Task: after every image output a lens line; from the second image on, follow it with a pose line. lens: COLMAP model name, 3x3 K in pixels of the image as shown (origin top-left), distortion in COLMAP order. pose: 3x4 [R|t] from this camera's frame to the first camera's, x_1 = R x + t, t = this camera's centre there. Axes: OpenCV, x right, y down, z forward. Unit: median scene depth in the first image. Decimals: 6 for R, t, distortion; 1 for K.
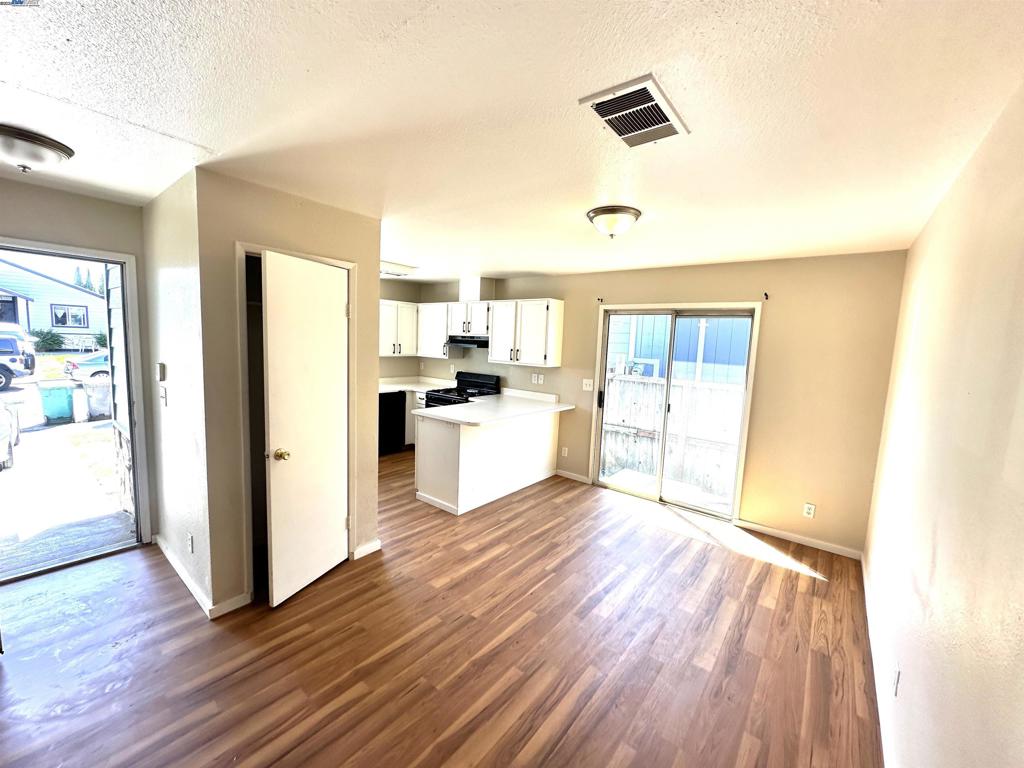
lens RADIAL K [[411.1, 0, 512.3], [0, 411.1, 384.6], [0, 0, 1]] dist [-0.002770, 0.000548]
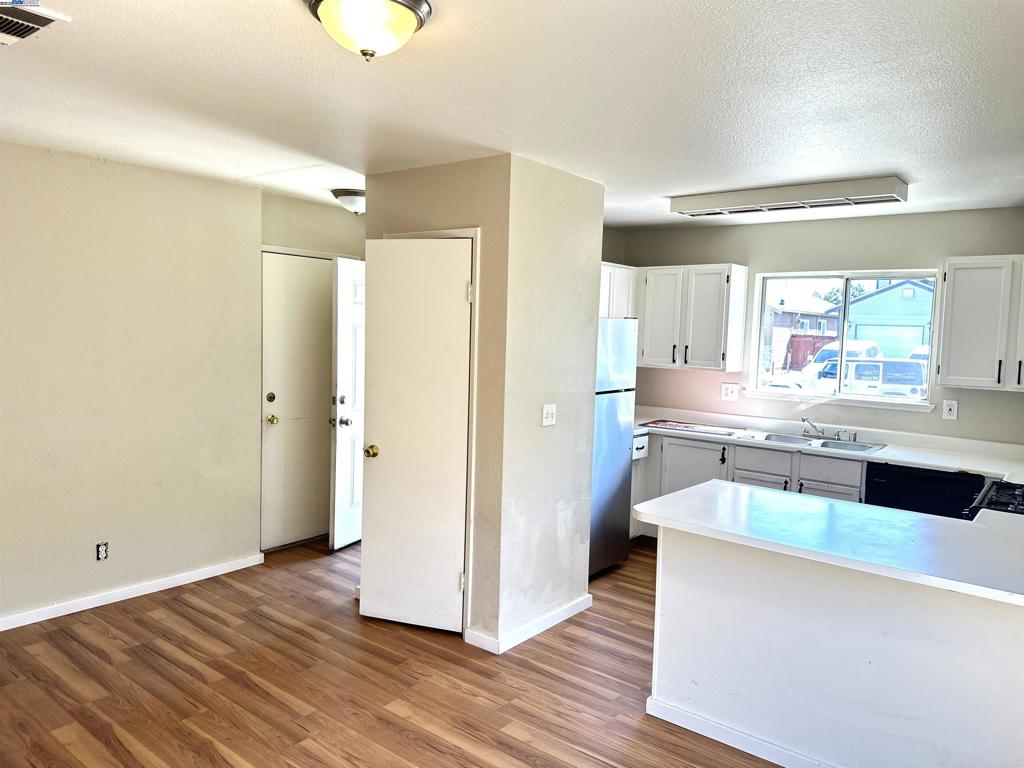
lens RADIAL K [[719.4, 0, 509.6], [0, 719.4, 385.2], [0, 0, 1]] dist [0.063229, -0.076039]
pose [[-0.001783, 0.035620, -0.999364, 0.946171], [-0.135098, 0.990195, 0.035534, -0.073358], [0.990831, 0.135076, 0.003047, 1.131300]]
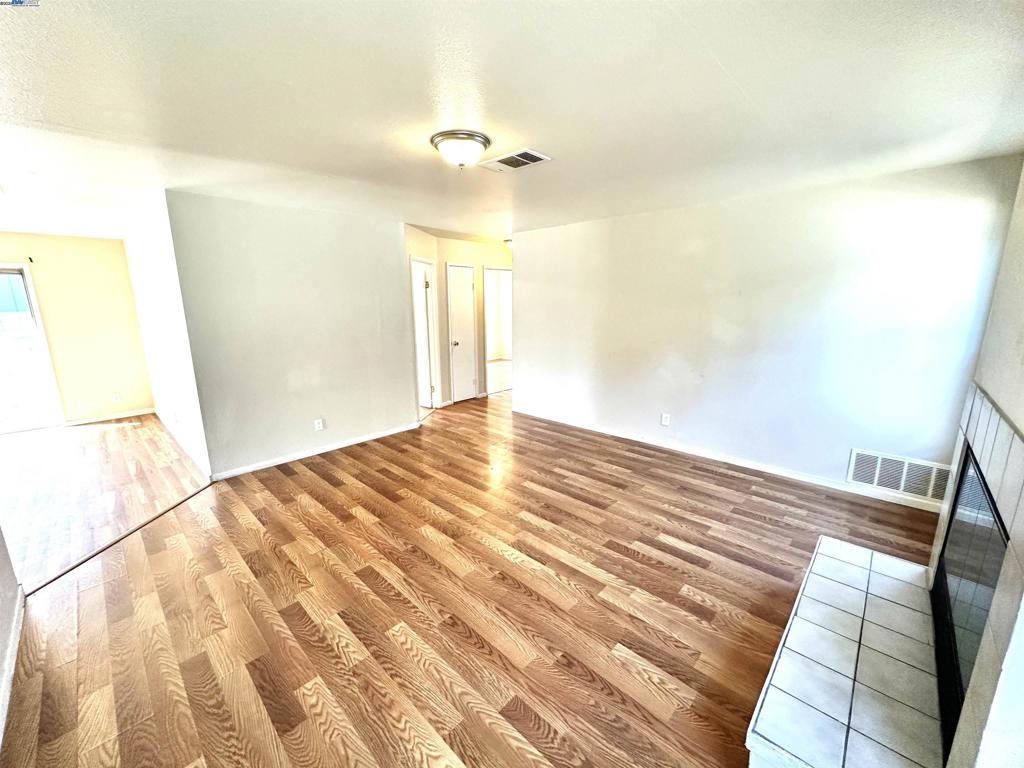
lens RADIAL K [[411.1, 0, 511.7], [0, 411.1, 381.9], [0, 0, 1]] dist [-0.002770, 0.000548]
pose [[0.088722, -0.247085, 0.964923, -0.922430], [0.121114, 0.964232, 0.235772, 0.073415], [-0.988666, 0.095947, 0.115474, -0.992537]]
